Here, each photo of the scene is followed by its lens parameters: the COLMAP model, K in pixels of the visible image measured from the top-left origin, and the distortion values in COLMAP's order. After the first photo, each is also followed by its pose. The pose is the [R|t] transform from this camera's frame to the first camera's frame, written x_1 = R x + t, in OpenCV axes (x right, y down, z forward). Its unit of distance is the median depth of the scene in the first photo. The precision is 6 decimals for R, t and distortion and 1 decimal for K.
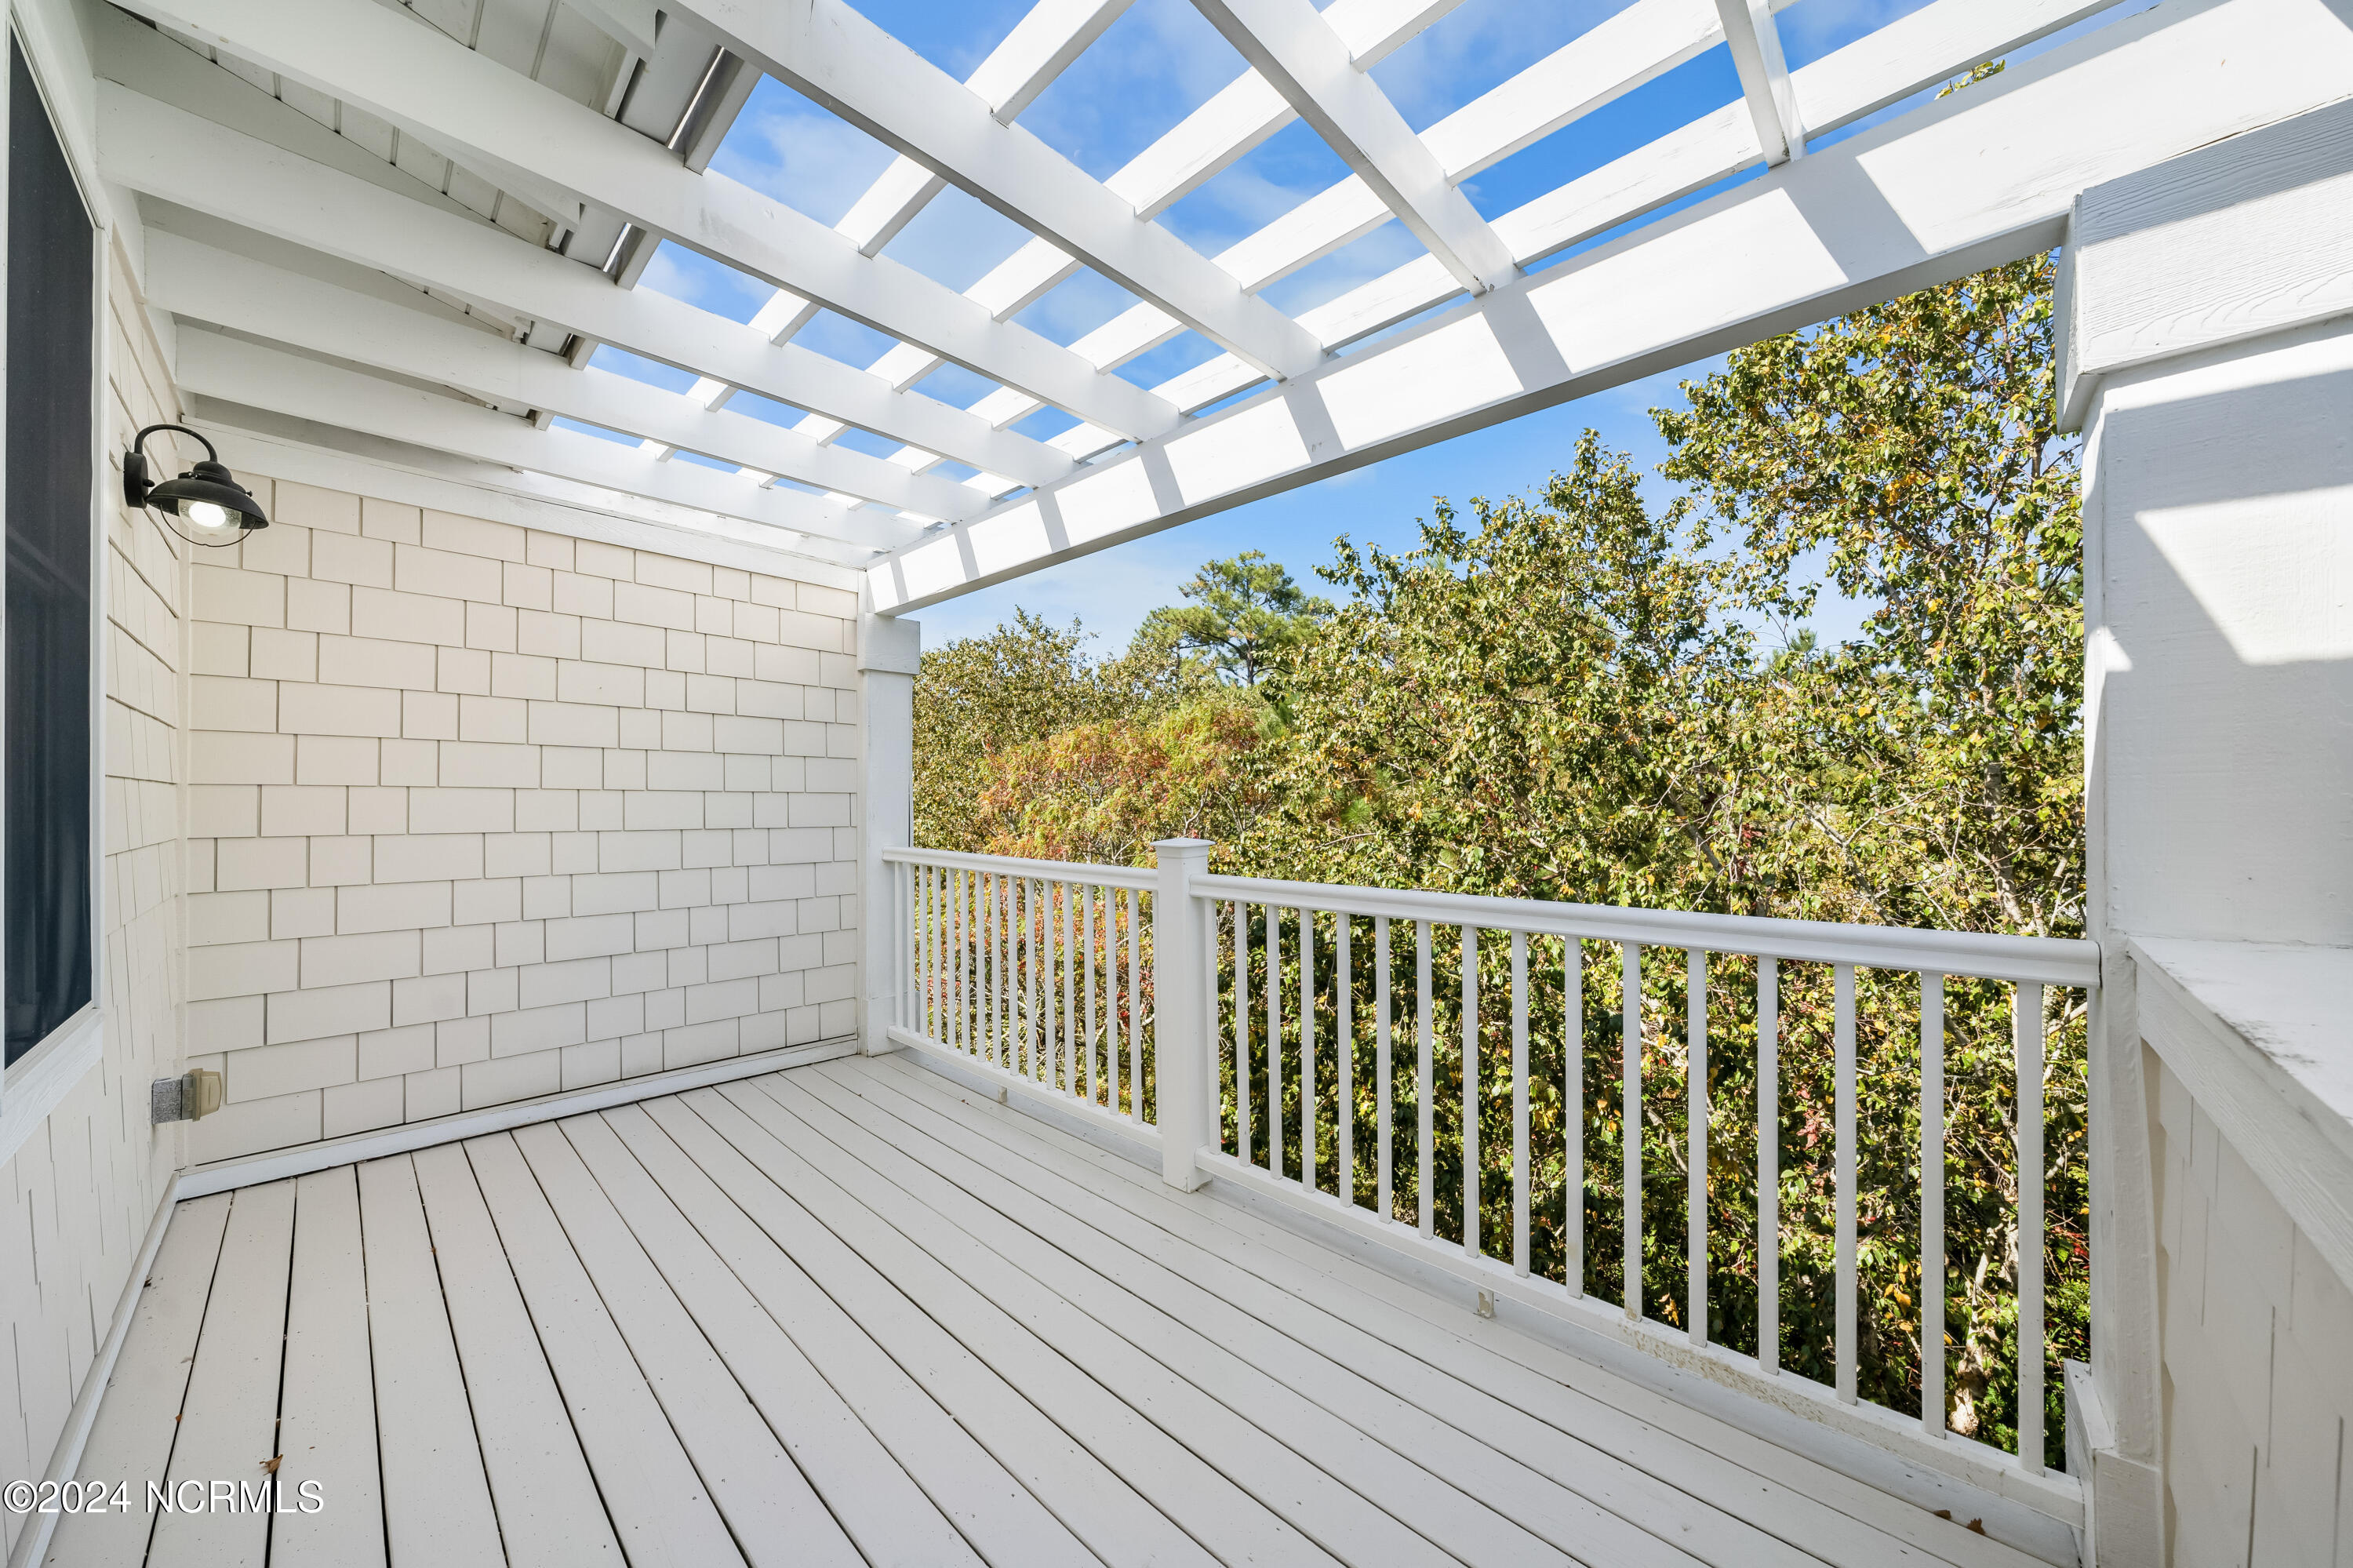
lens RADIAL K [[813.9, 0, 1176.6], [0, 813.9, 793.3], [0, 0, 1]] dist [-0.002829, -0.000571]
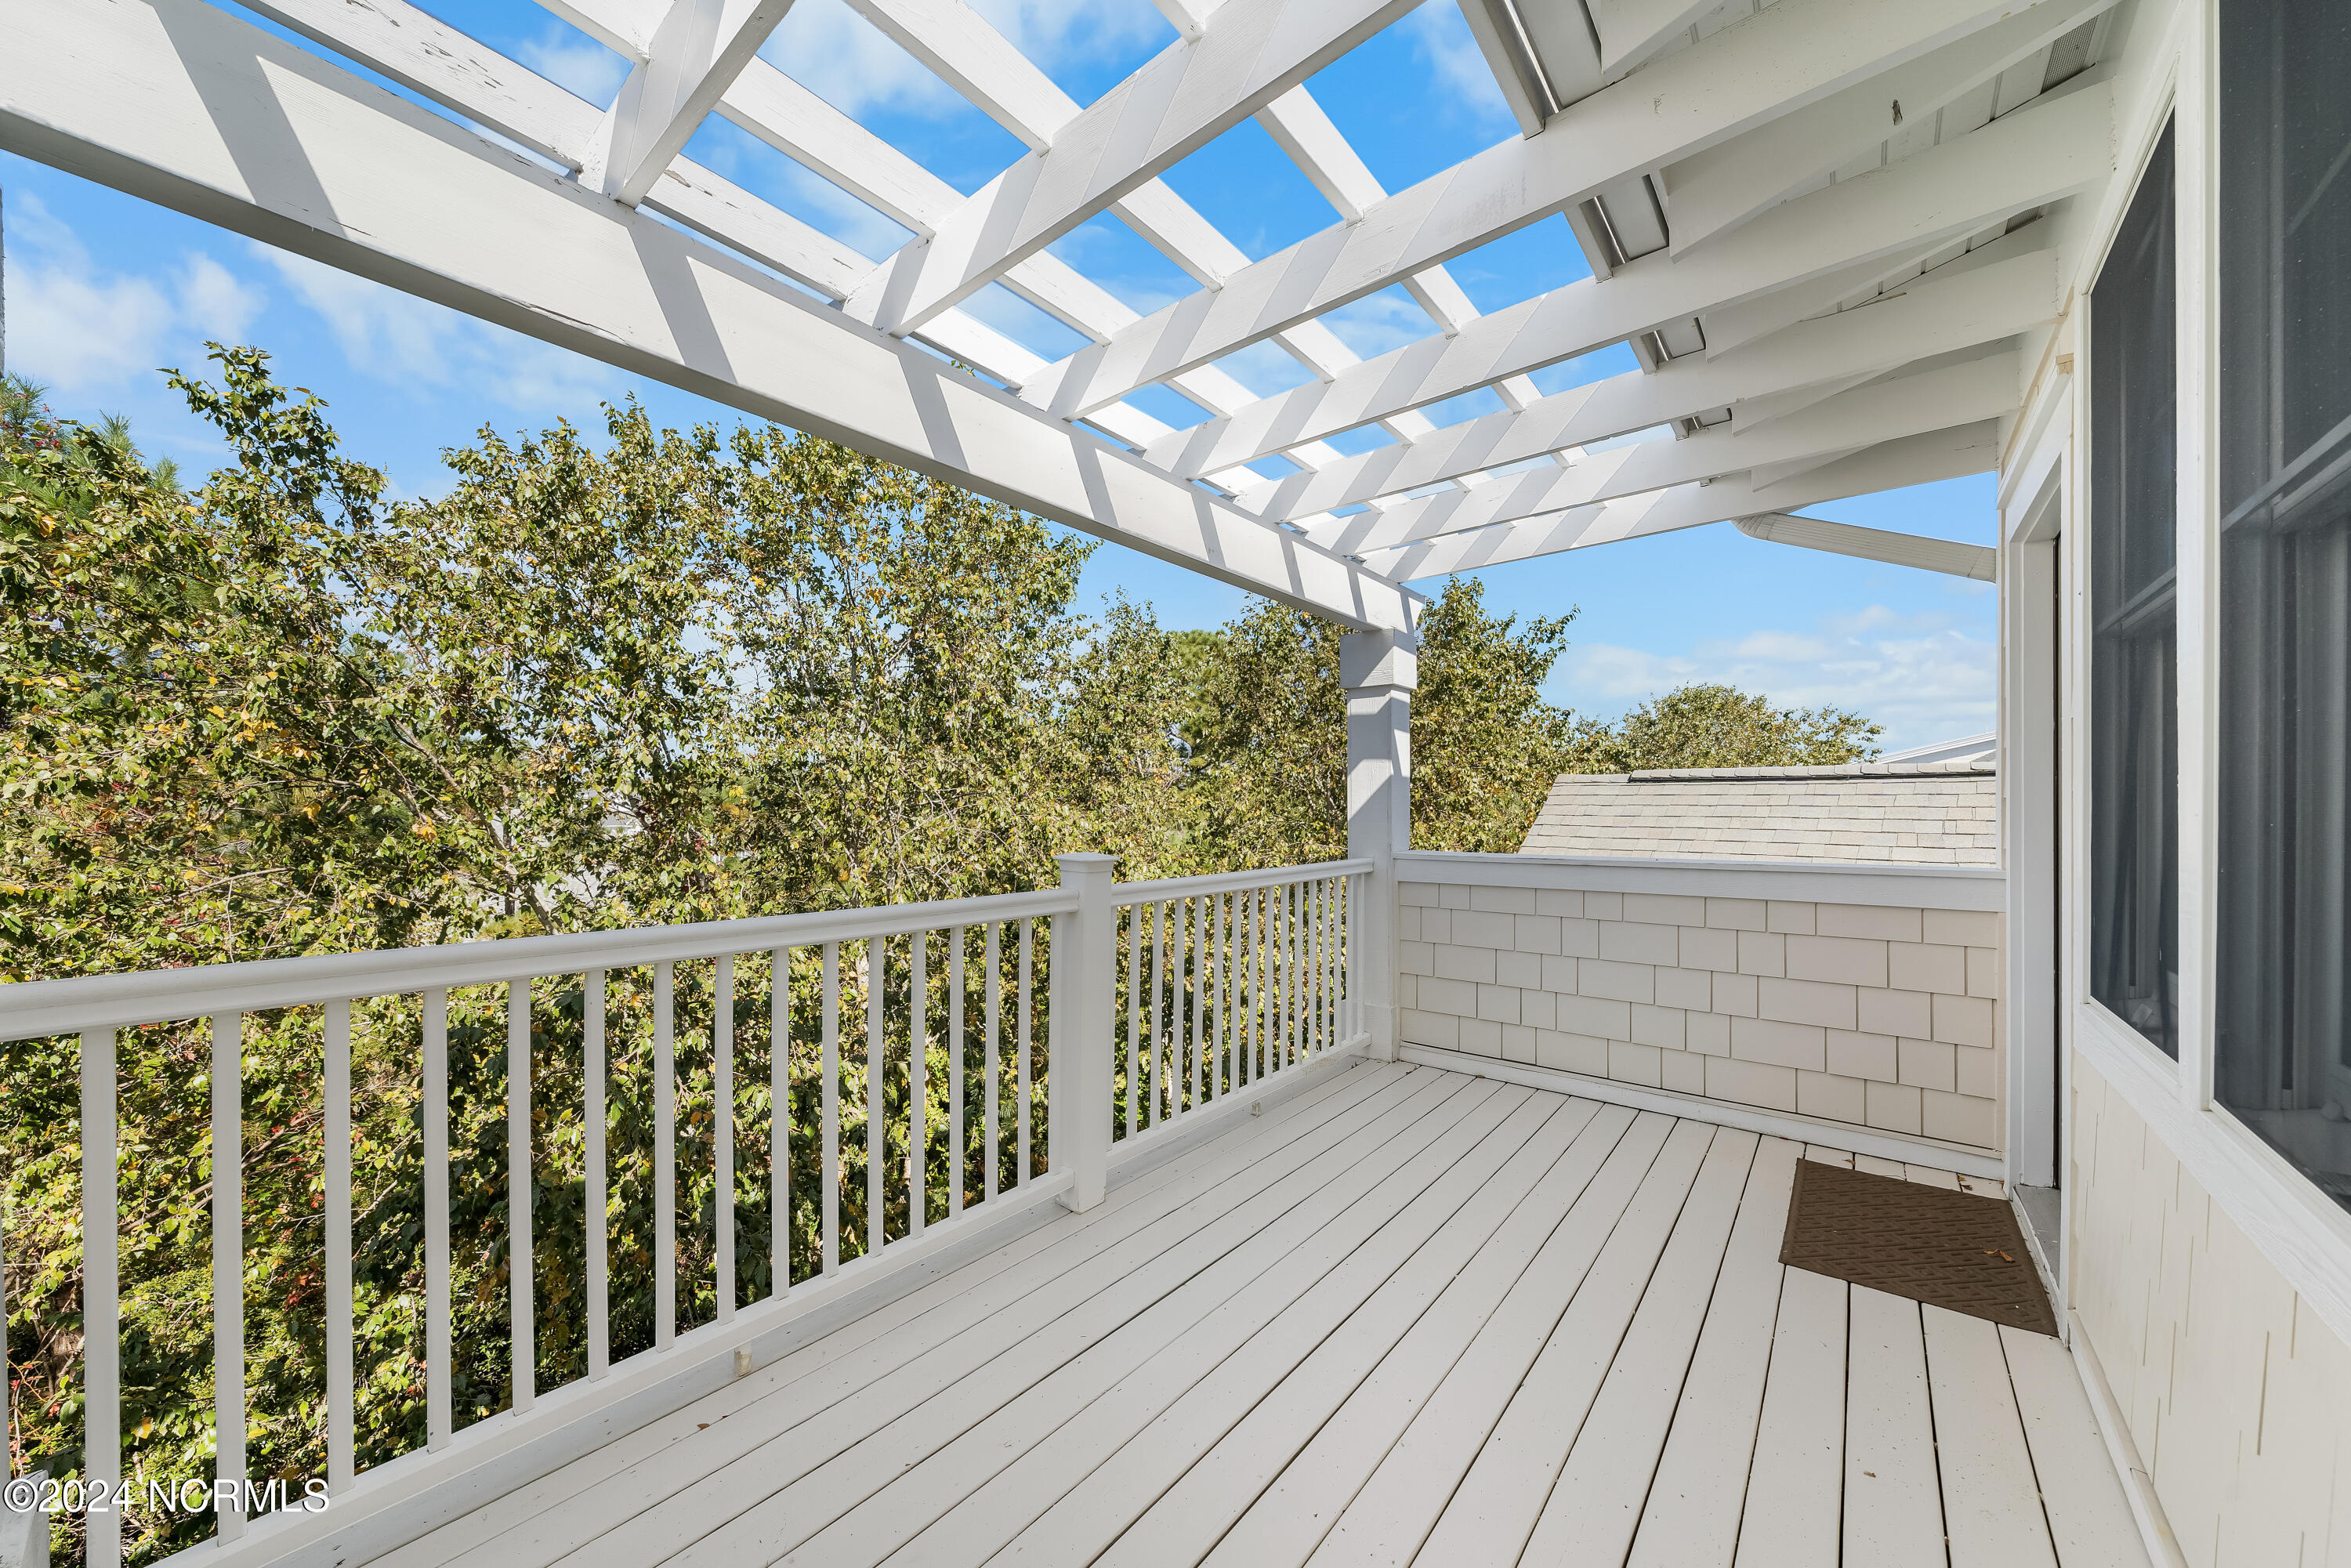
lens RADIAL K [[813.1, 0, 1208.7], [0, 813.1, 818.9], [0, 0, 1]] dist [-0.002829, -0.000571]
pose [[-0.085623, -0.003214, 0.996322, -0.597948], [-0.004829, 0.999984, 0.002810, 0.006273], [-0.996316, -0.004570, -0.085637, 0.572832]]
